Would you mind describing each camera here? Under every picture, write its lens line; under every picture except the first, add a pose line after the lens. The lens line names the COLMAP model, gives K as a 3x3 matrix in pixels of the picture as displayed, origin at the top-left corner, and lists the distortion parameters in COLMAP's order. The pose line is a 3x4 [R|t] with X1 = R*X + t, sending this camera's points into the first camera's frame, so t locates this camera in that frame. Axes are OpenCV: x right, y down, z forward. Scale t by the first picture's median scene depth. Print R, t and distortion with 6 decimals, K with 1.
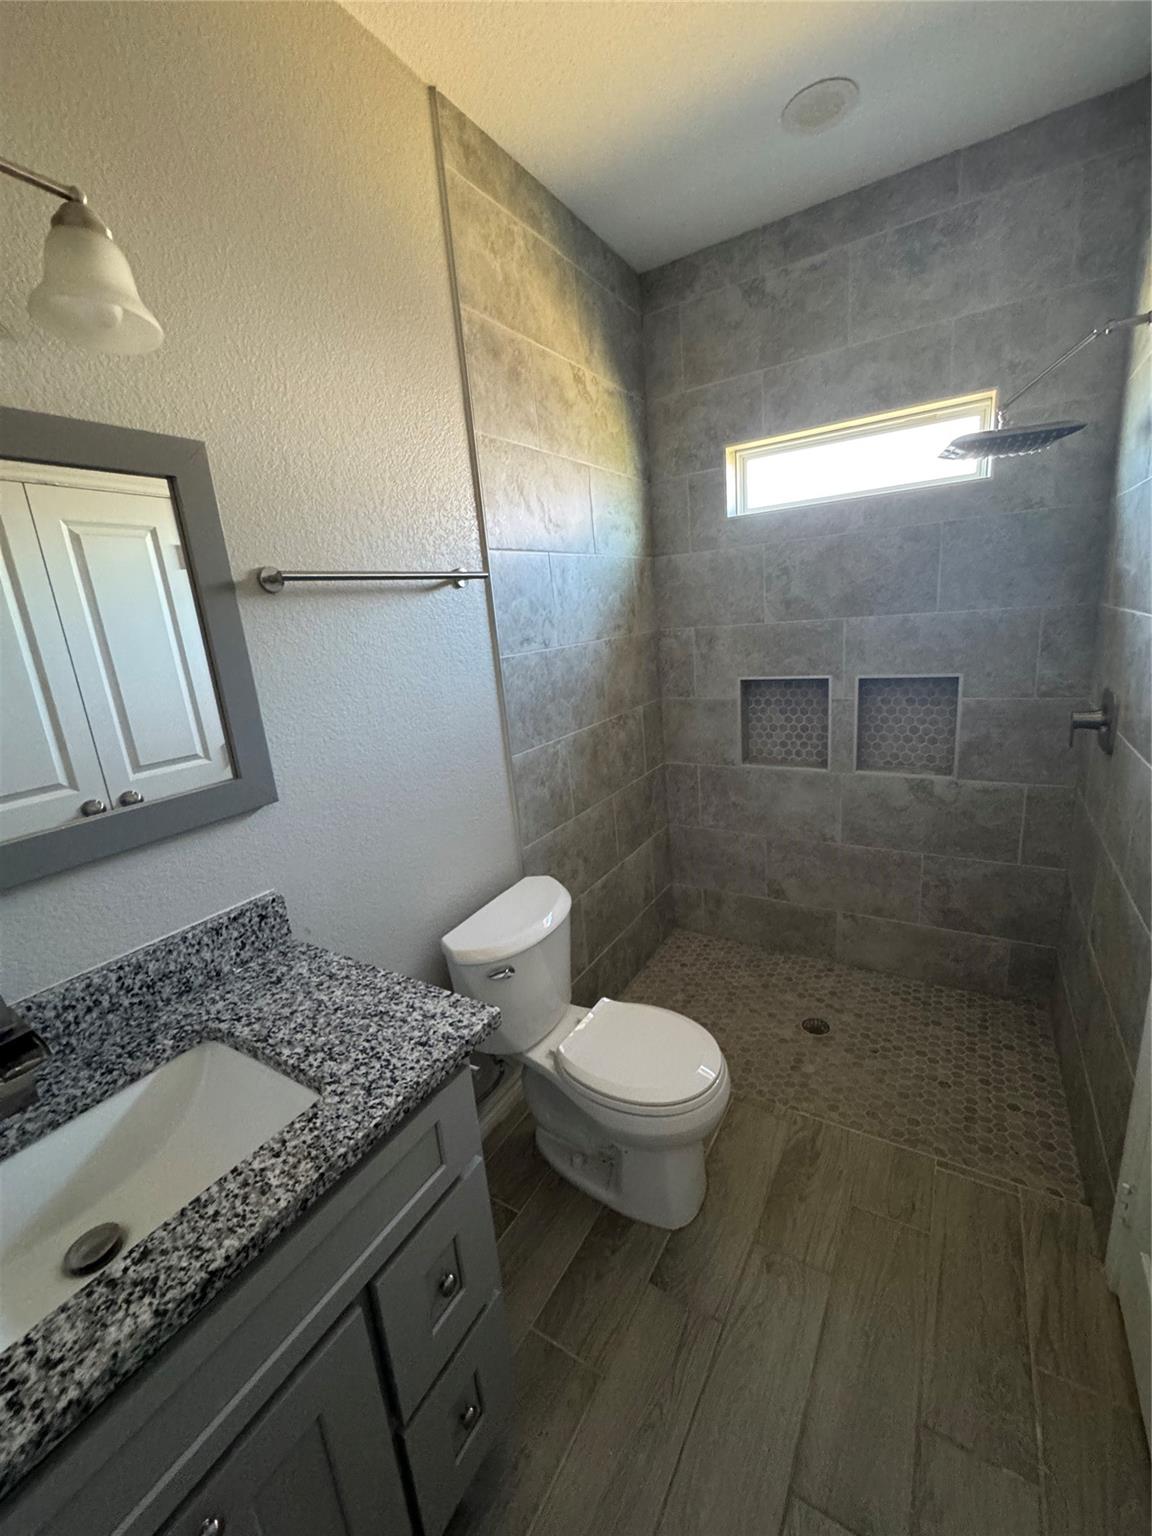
lens RADIAL K [[616.0, 0, 577.1], [0, 616.0, 767.1], [0, 0, 1]] dist [-0.011608, 0.000190]
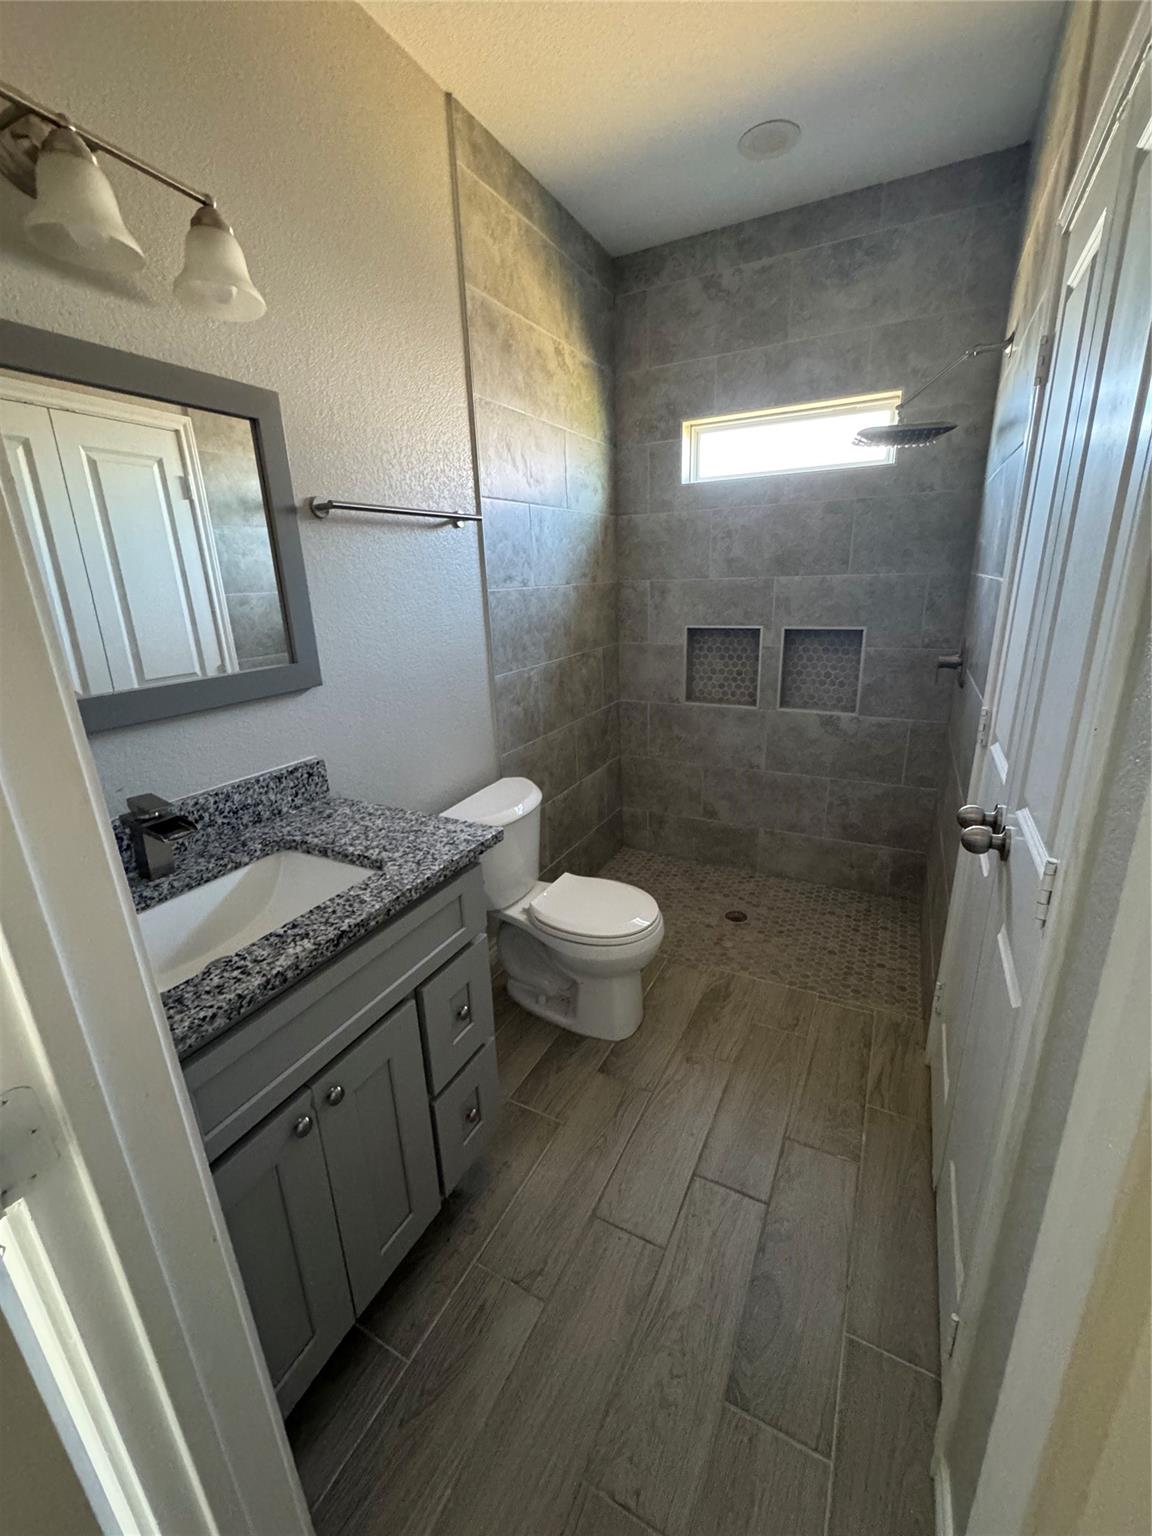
lens RADIAL K [[616.0, 0, 578.5], [0, 616.0, 767.3], [0, 0, 1]] dist [-0.011608, 0.000190]
pose [[0.996104, 0.027576, 0.083765, -0.040037], [-0.031994, 0.998141, 0.051871, 0.094684], [-0.082179, -0.054349, 0.995135, -0.213045]]
